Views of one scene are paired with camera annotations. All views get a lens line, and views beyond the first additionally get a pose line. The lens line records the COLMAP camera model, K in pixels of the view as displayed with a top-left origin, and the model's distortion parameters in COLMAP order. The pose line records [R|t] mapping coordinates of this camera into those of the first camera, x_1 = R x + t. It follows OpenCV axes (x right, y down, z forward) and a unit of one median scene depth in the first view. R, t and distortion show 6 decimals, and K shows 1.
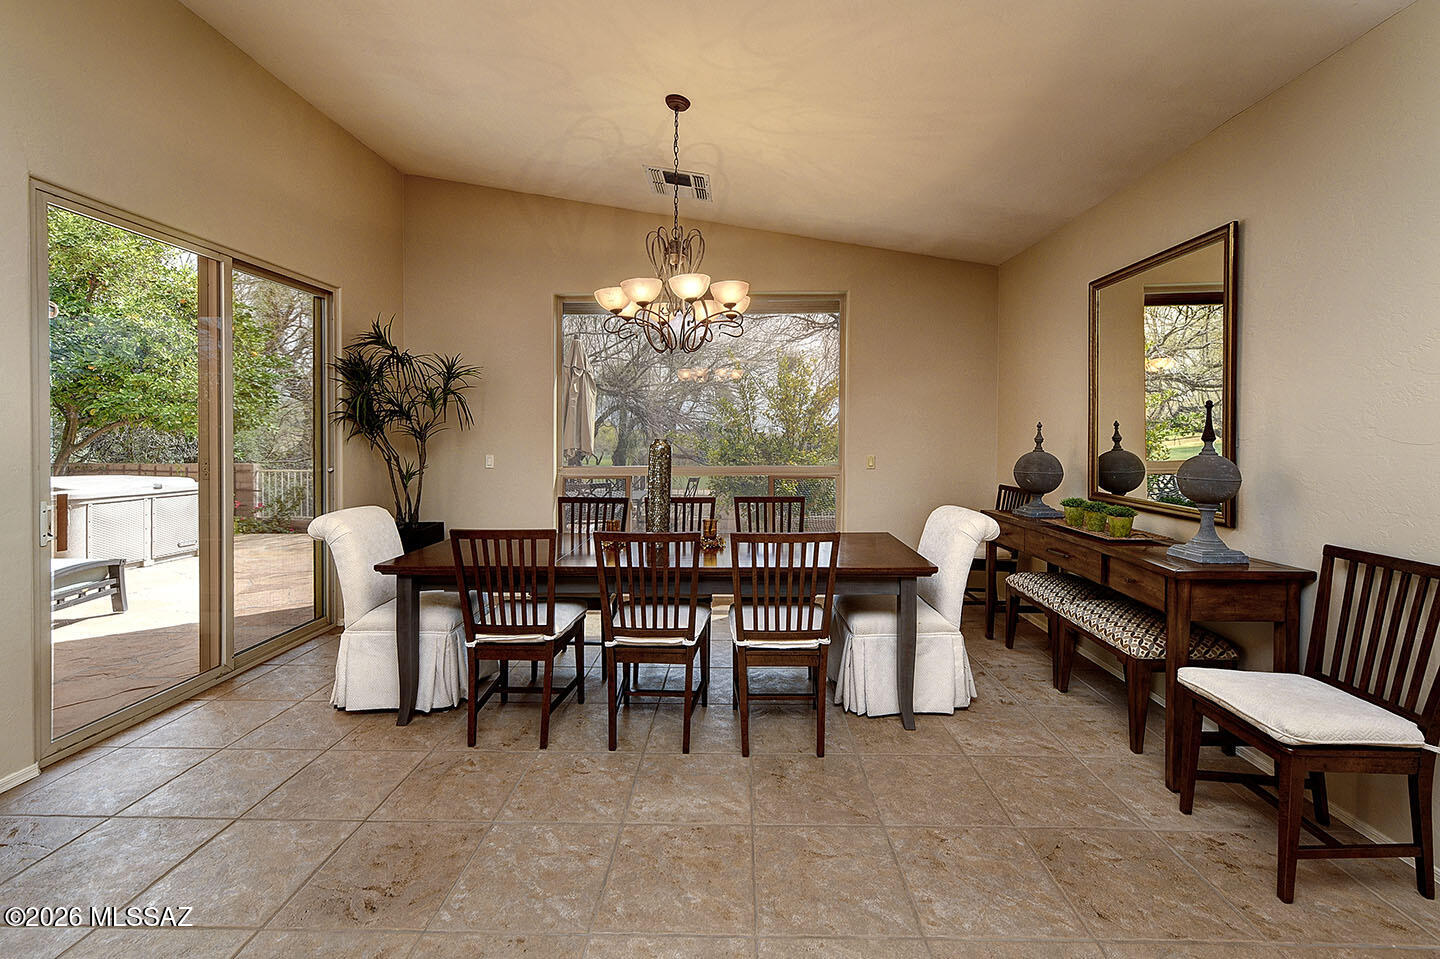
lens RADIAL K [[614.0, 0, 698.1], [0, 614.0, 435.8], [0, 0, 1]] dist [0.000344, -0.000061]
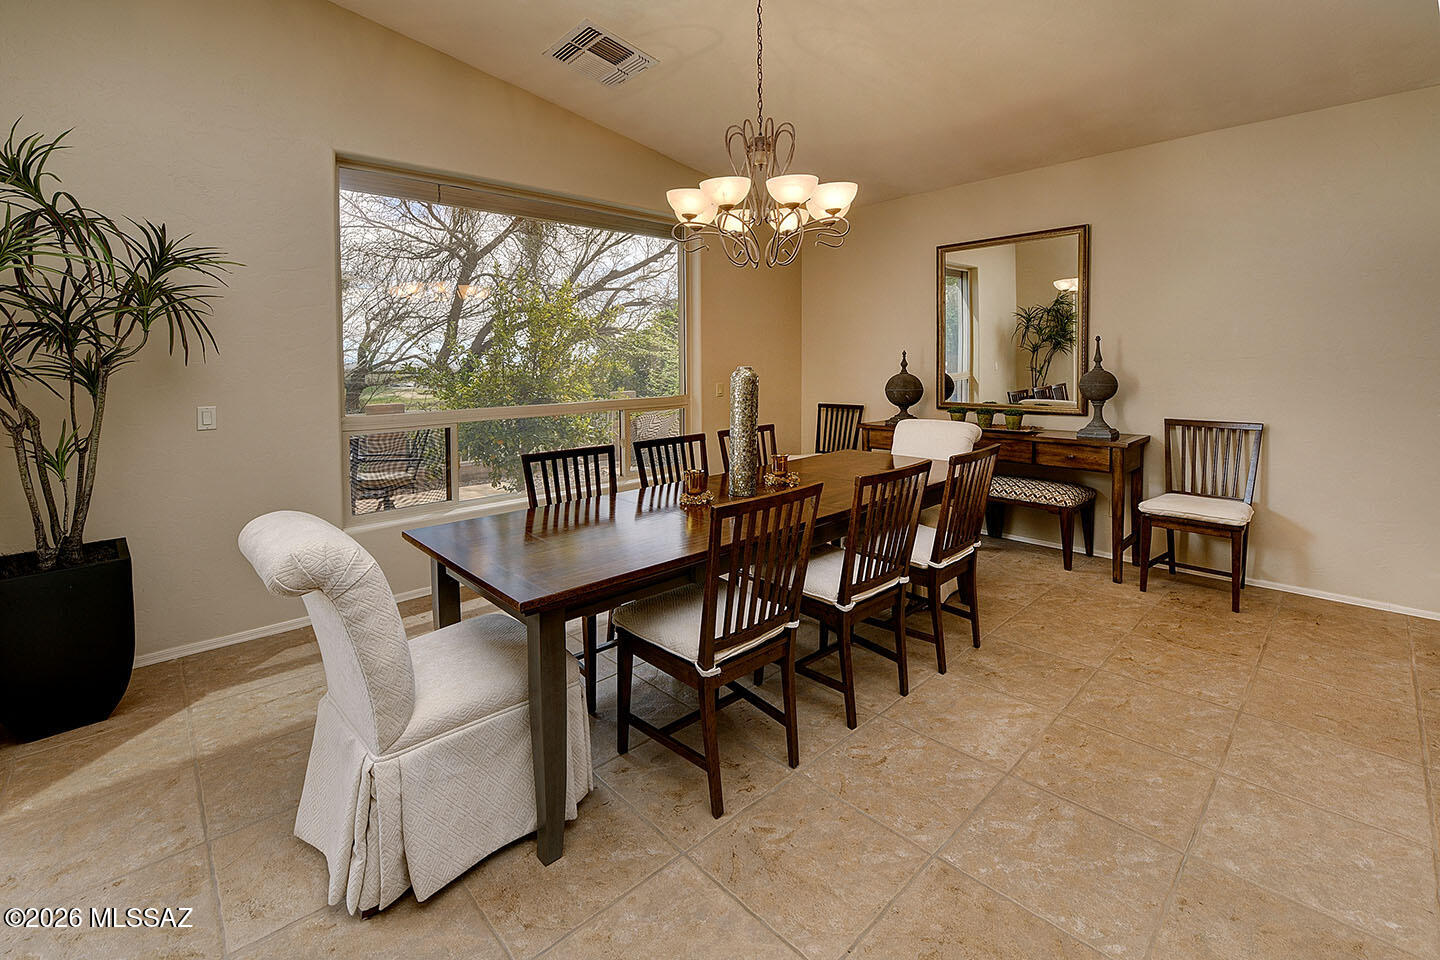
lens RADIAL K [[610.0, 0, 721.0], [0, 610.0, 373.5], [0, 0, 1]] dist [-0.019359, -0.000443]
pose [[0.697098, -0.020037, 0.716695, -0.931552], [0.015410, 0.999797, 0.012964, 0.002954], [-0.716810, 0.002007, 0.697266, 0.582882]]
